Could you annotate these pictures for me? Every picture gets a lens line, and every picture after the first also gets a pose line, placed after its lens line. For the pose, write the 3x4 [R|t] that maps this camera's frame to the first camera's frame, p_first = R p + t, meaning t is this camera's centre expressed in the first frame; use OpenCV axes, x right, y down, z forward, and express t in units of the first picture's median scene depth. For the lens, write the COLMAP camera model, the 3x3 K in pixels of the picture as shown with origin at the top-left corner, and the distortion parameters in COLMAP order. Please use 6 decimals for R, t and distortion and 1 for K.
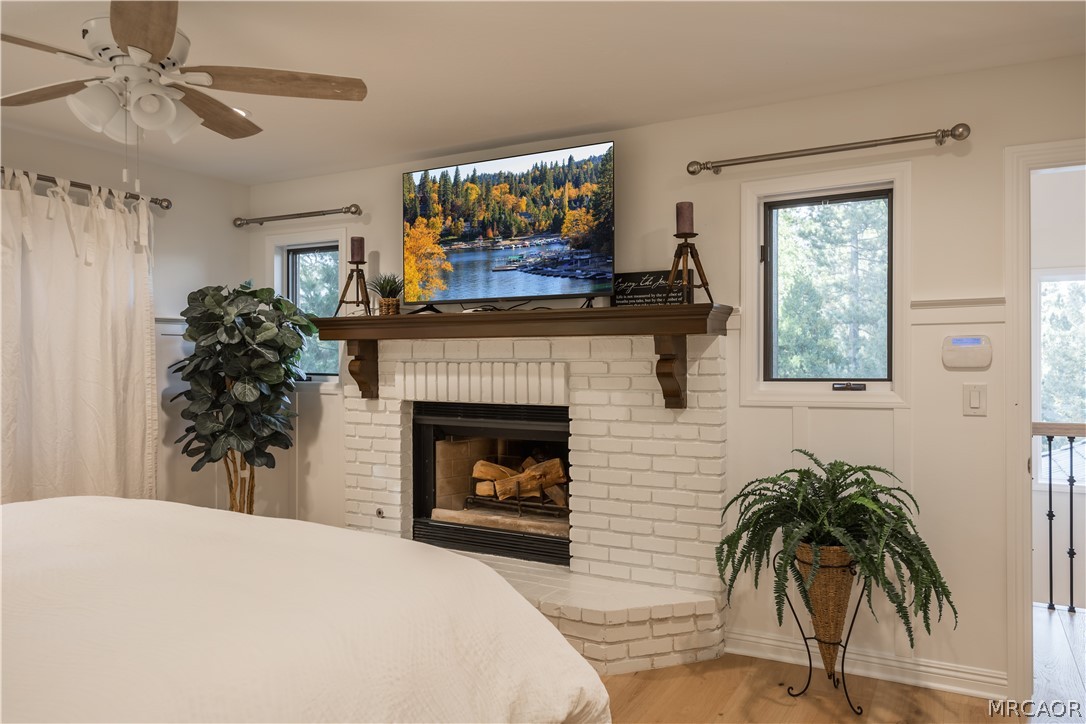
lens RADIAL K [[733.1, 0, 543.0], [0, 733.1, 362.0], [0, 0, 1]] dist [-0.009341, -0.003322]
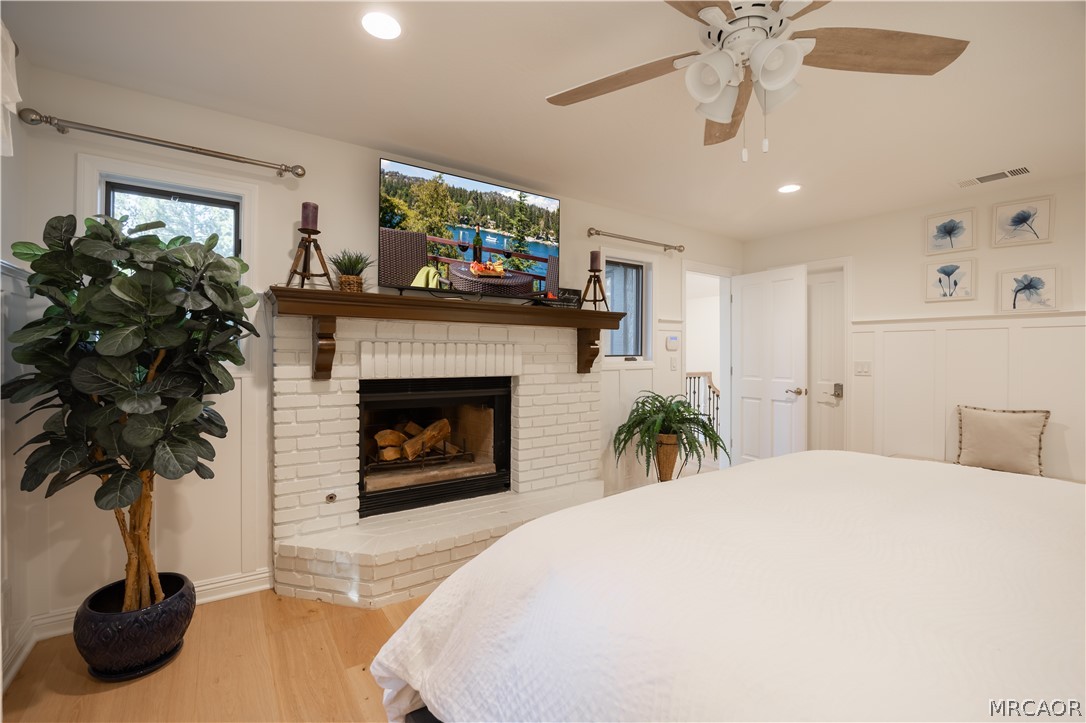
lens RADIAL K [[543.4, 0, 544.3], [0, 543.4, 338.7], [0, 0, 1]] dist [-0.000371, -0.000382]
pose [[0.396669, 0.012845, 0.917872, -0.863383], [-0.024635, 0.999691, -0.003344, -0.008239], [-0.917631, -0.021286, 0.396863, 0.520423]]
